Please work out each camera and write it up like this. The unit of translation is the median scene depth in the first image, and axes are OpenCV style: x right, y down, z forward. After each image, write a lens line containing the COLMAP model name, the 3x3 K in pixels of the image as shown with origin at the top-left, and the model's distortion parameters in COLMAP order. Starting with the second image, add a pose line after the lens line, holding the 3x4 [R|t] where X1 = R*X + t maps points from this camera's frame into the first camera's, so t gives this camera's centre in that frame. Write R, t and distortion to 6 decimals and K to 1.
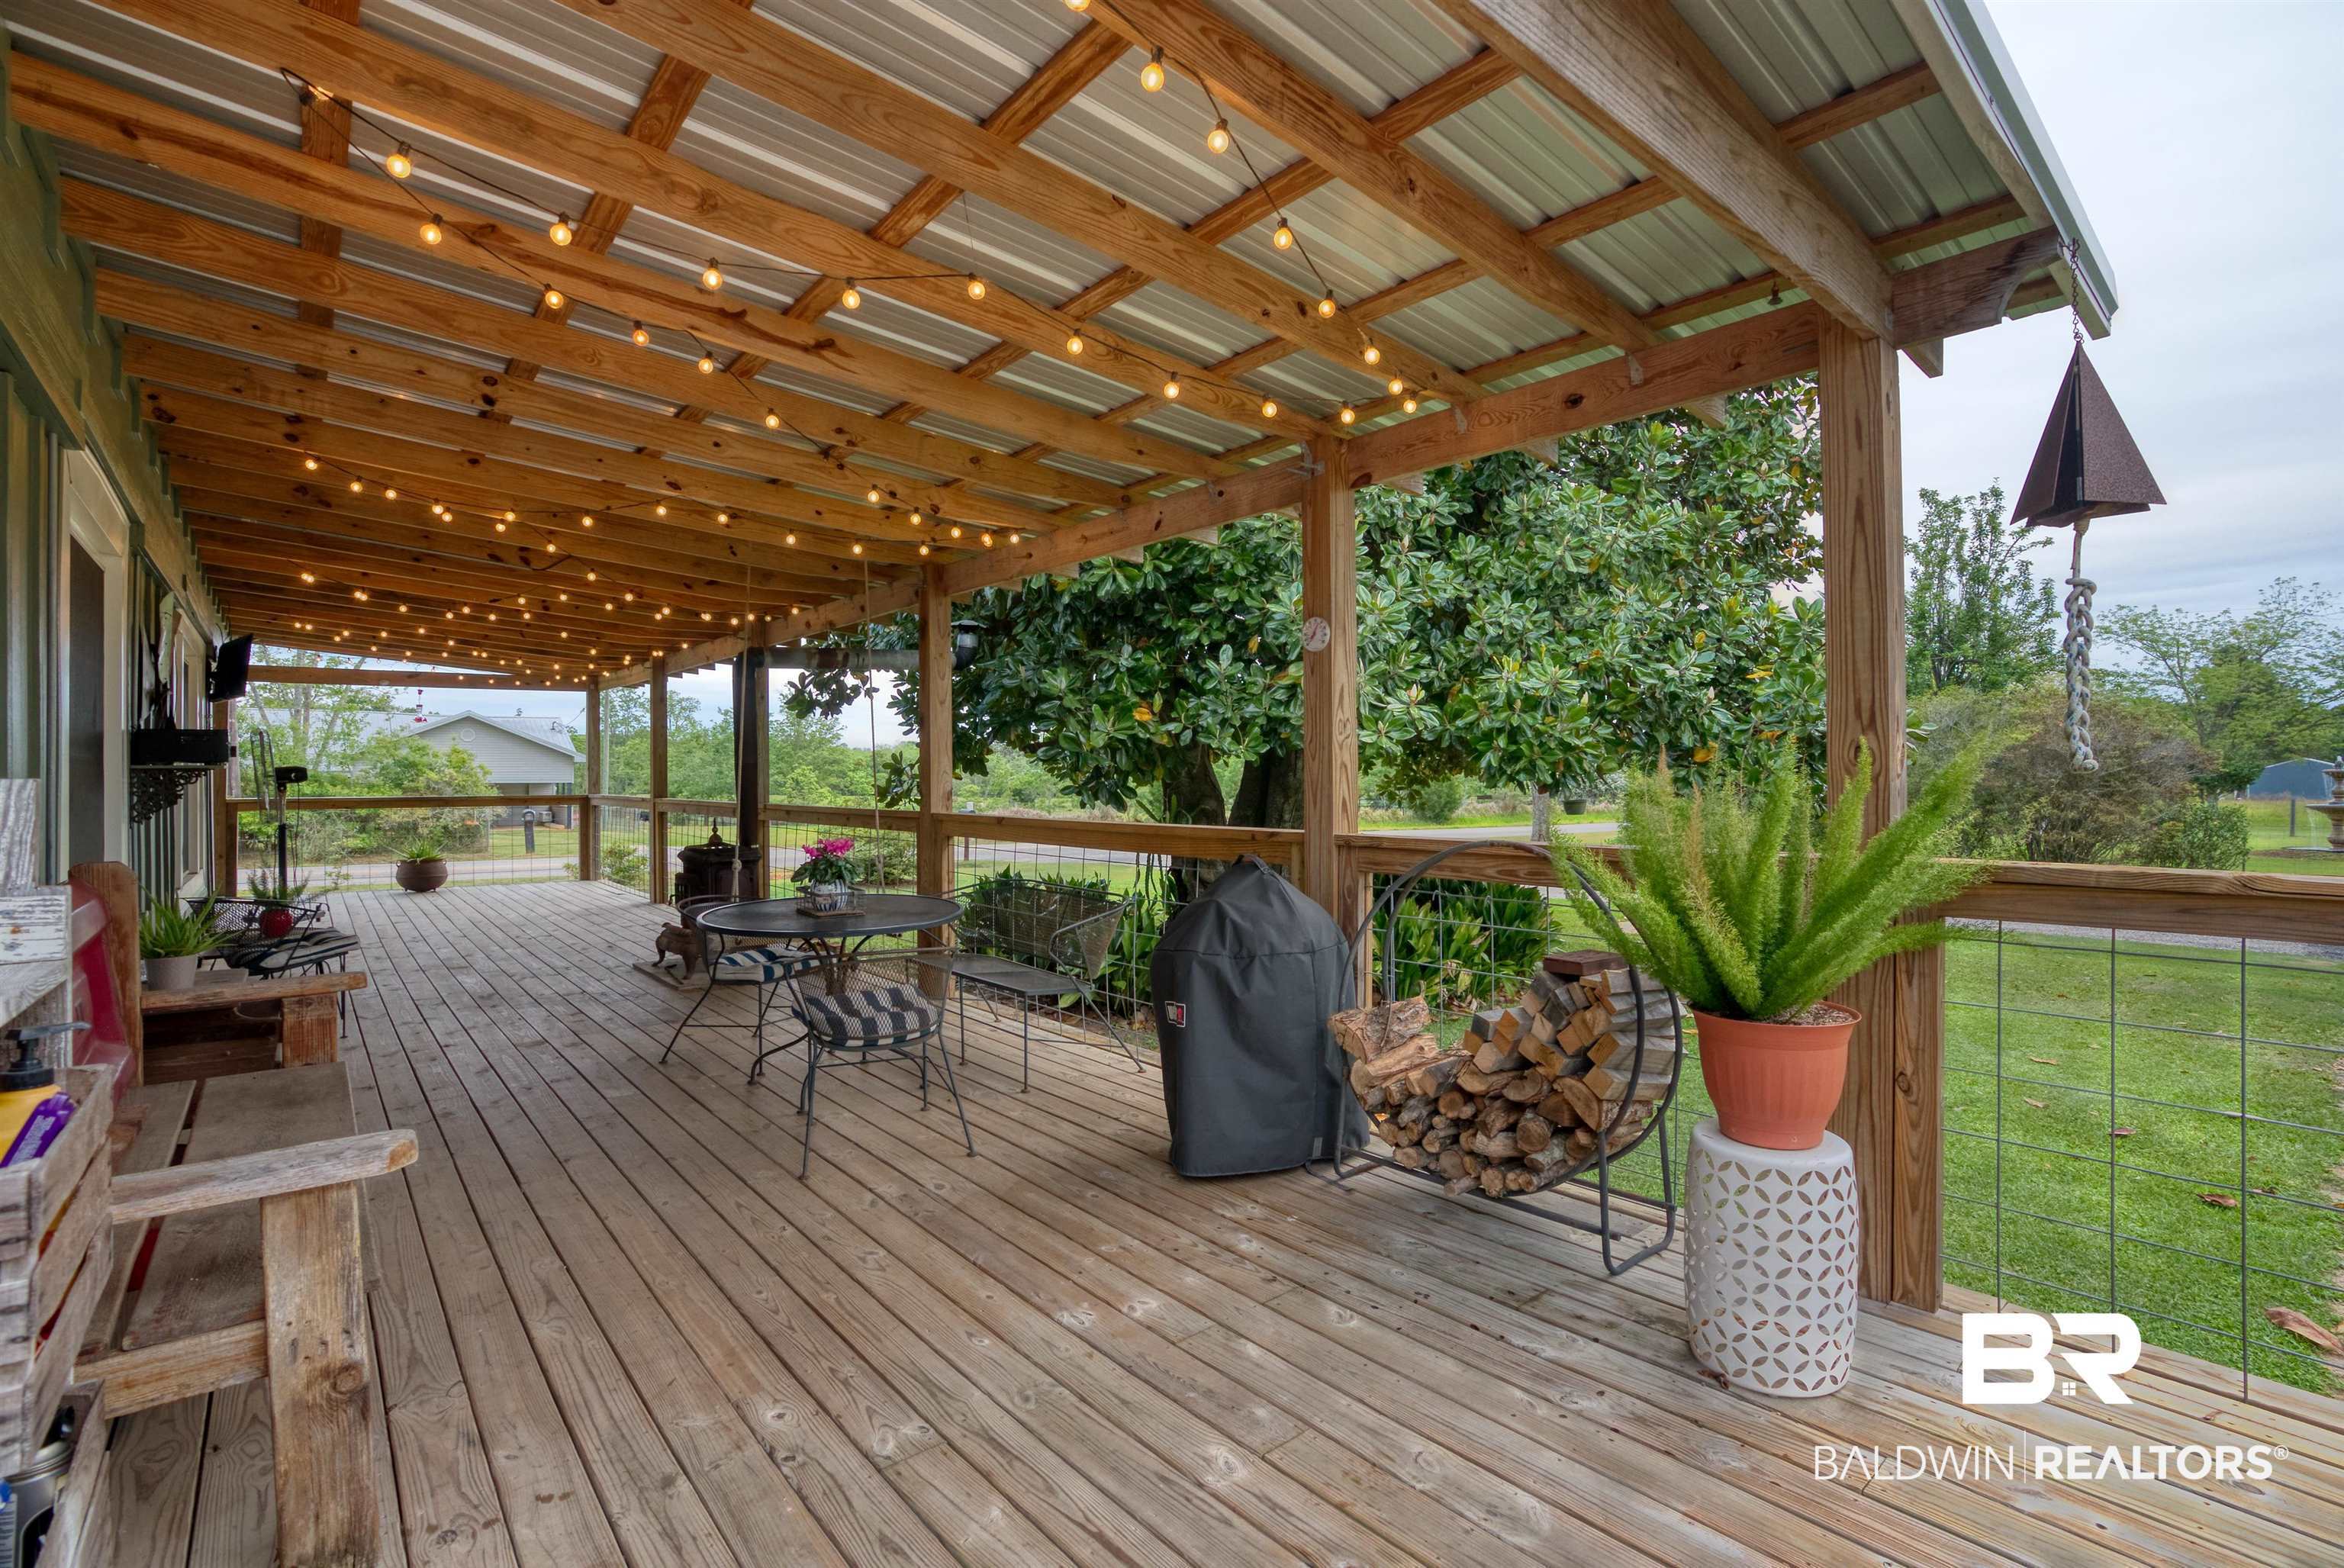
lens RADIAL K [[1082.9, 0, 1163.7], [0, 1082.9, 775.7], [0, 0, 1]] dist [-0.025095, 0.000604]
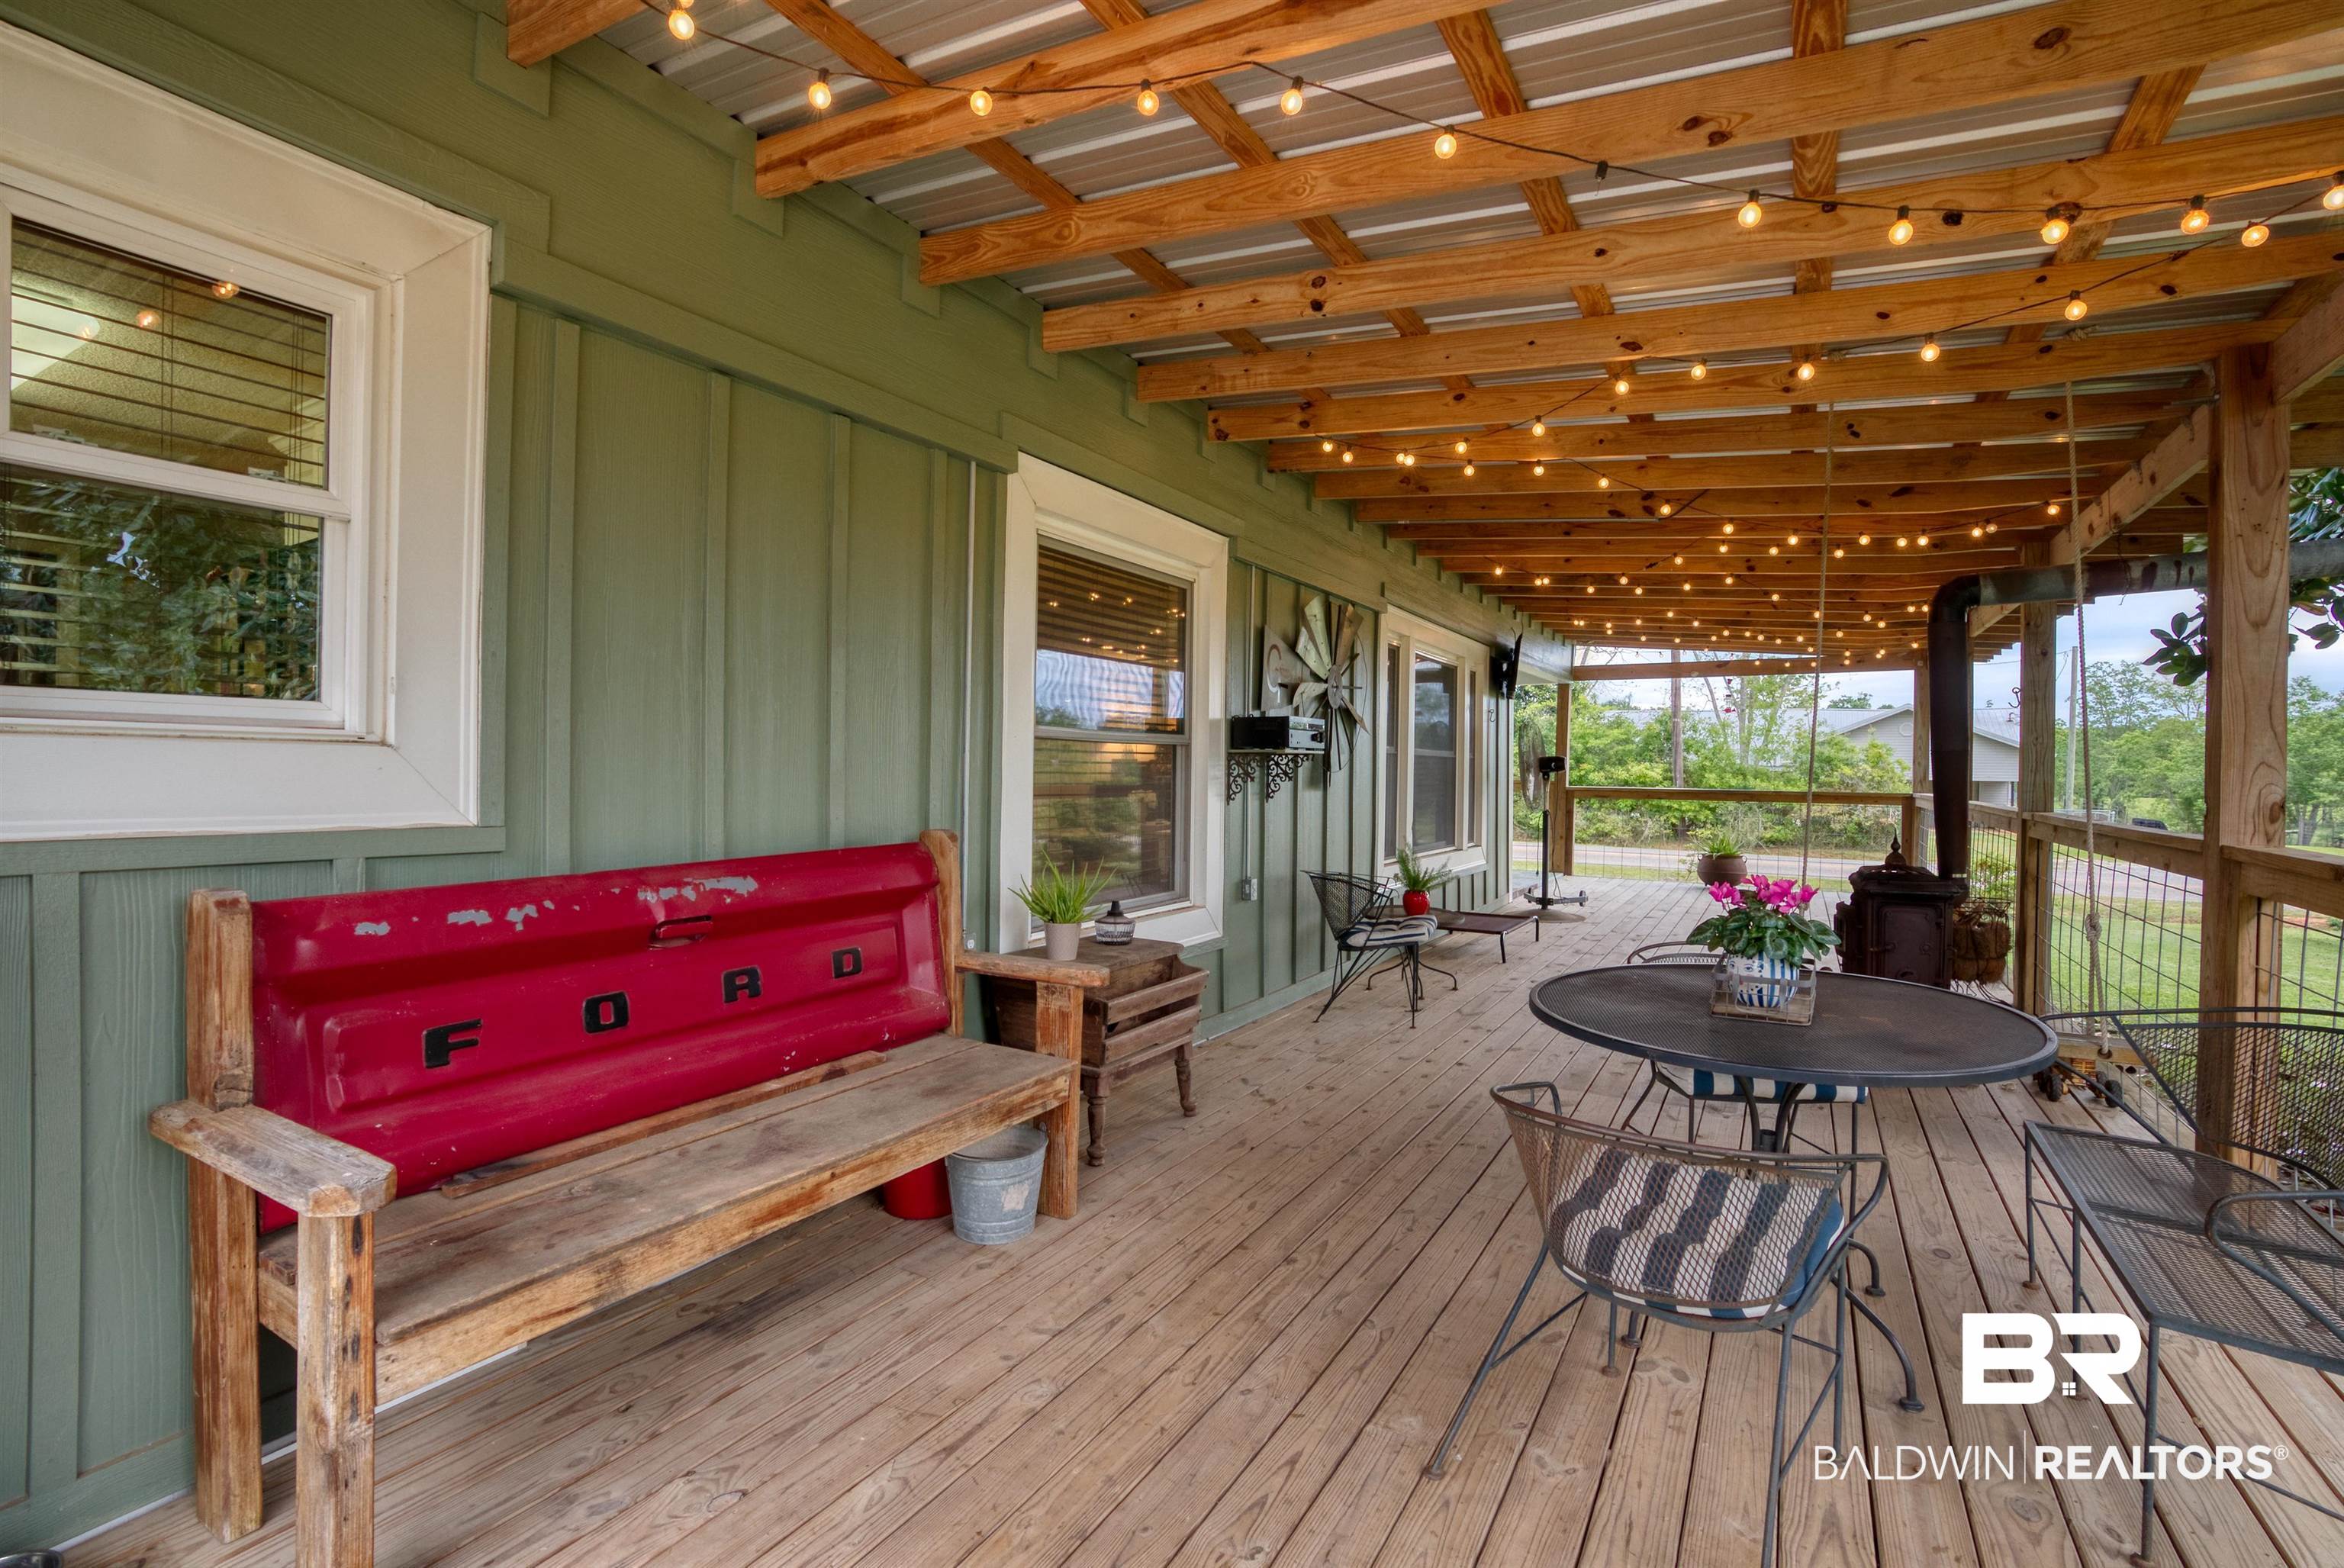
lens RADIAL K [[1082.9, 0, 1170.1], [0, 1082.9, 770.0], [0, 0, 1]] dist [-0.025095, 0.000604]
pose [[0.346437, 0.015771, -0.937941, 0.050772], [-0.018066, 0.999785, 0.010138, 0.001342], [0.937899, 0.013433, 0.346647, 0.253917]]
